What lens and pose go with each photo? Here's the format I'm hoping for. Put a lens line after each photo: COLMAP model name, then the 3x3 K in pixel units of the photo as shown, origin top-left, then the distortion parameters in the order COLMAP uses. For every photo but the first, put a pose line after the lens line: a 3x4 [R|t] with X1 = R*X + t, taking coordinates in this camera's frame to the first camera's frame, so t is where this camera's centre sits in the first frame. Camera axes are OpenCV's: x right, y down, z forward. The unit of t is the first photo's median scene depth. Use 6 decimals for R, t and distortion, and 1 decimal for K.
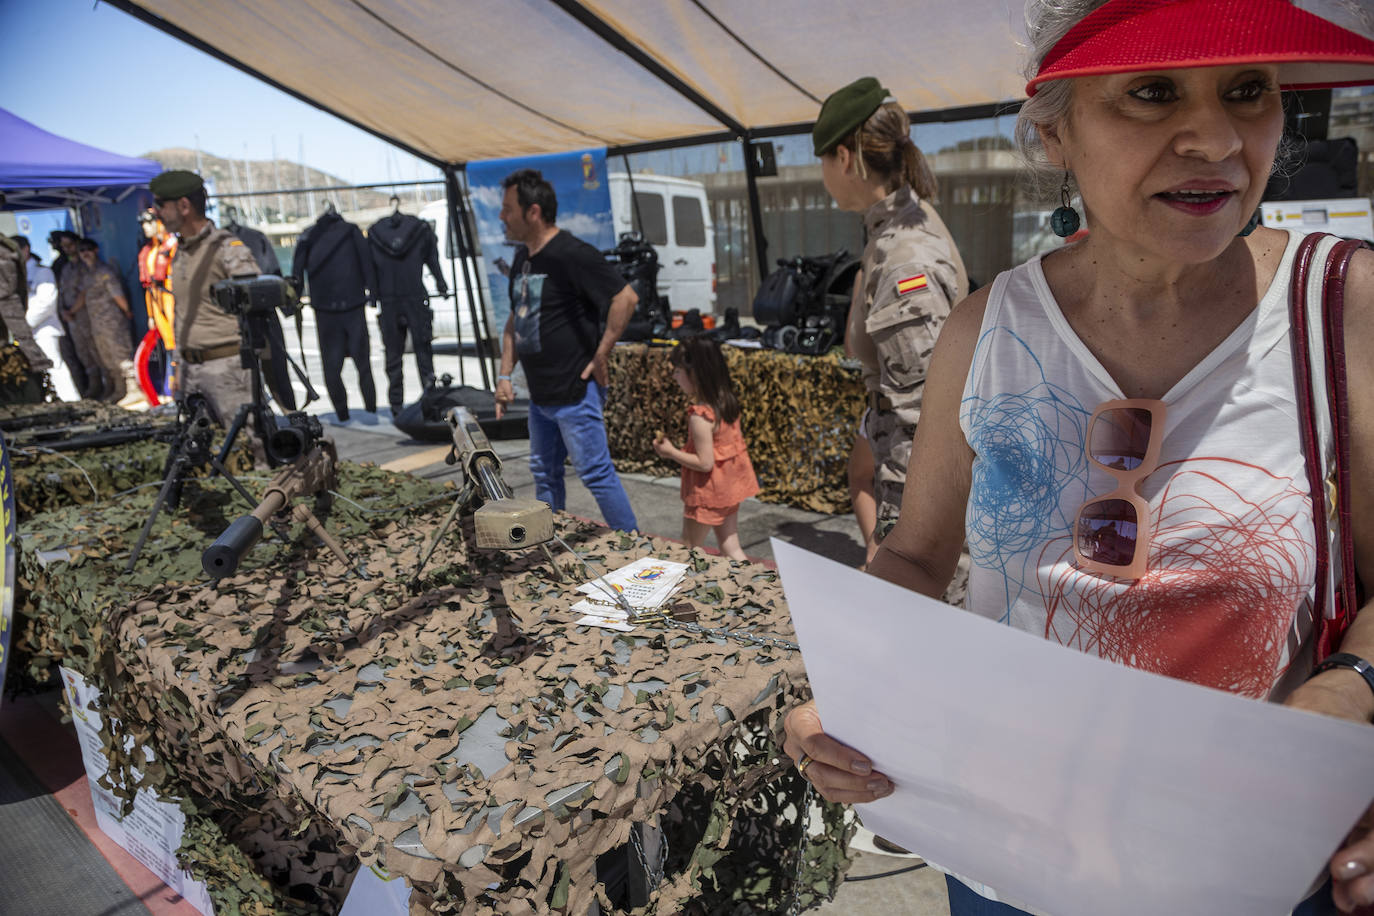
lens RADIAL K [[921.1, 0, 696.5], [0, 921.1, 479.5], [0, 0, 1]] dist [-0.128270, 0.069014]
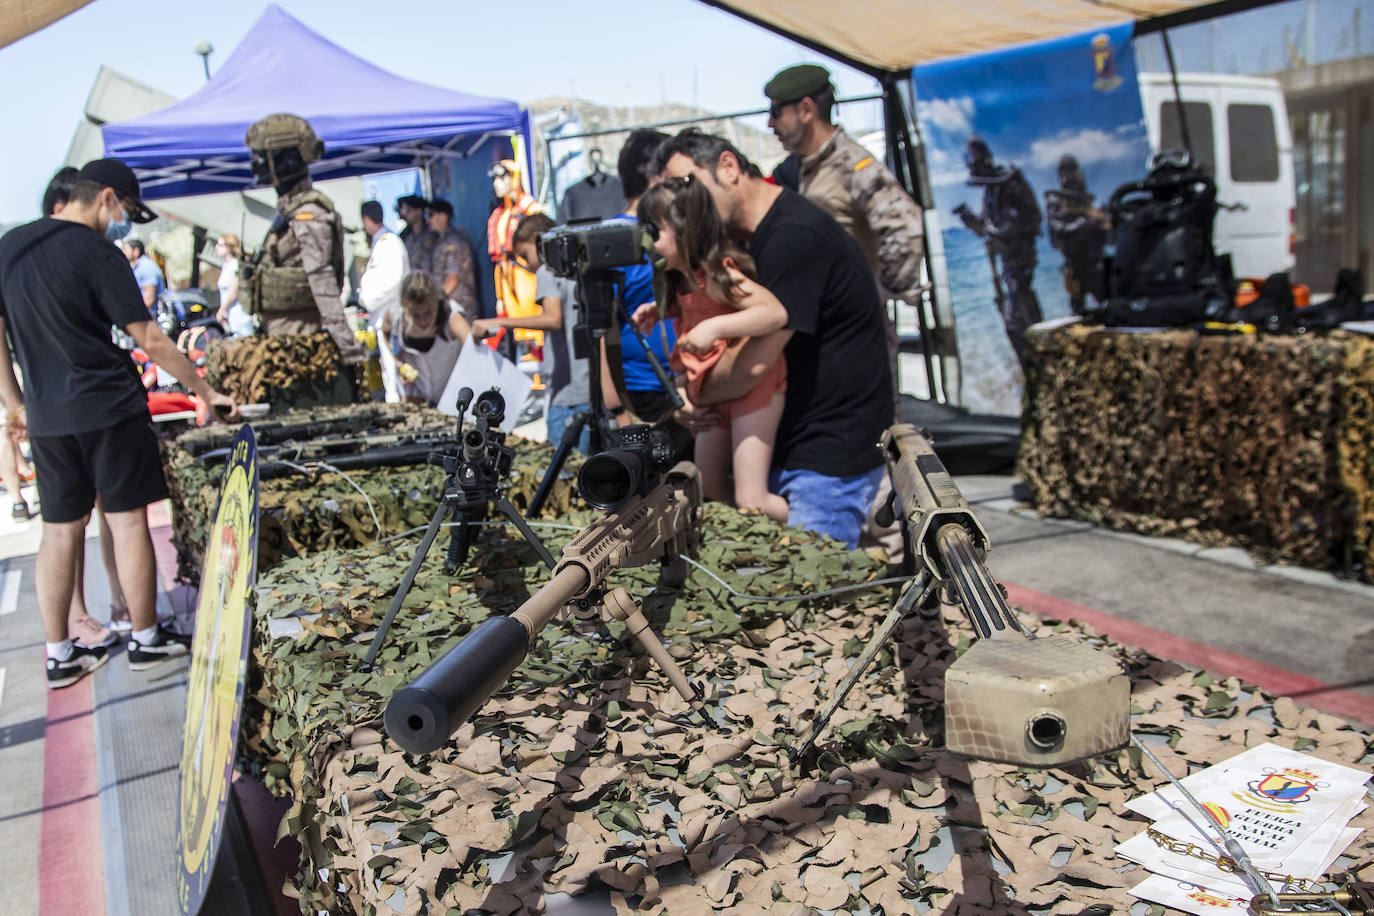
lens RADIAL K [[921.1, 0, 696.5], [0, 921.1, 479.5], [0, 0, 1]] dist [-0.128270, 0.069014]
pose [[0.902084, 0.046335, -0.429065, -0.134353], [-0.054452, 0.998494, -0.006654, -0.035174], [0.428111, 0.029365, 0.903249, 0.444599]]
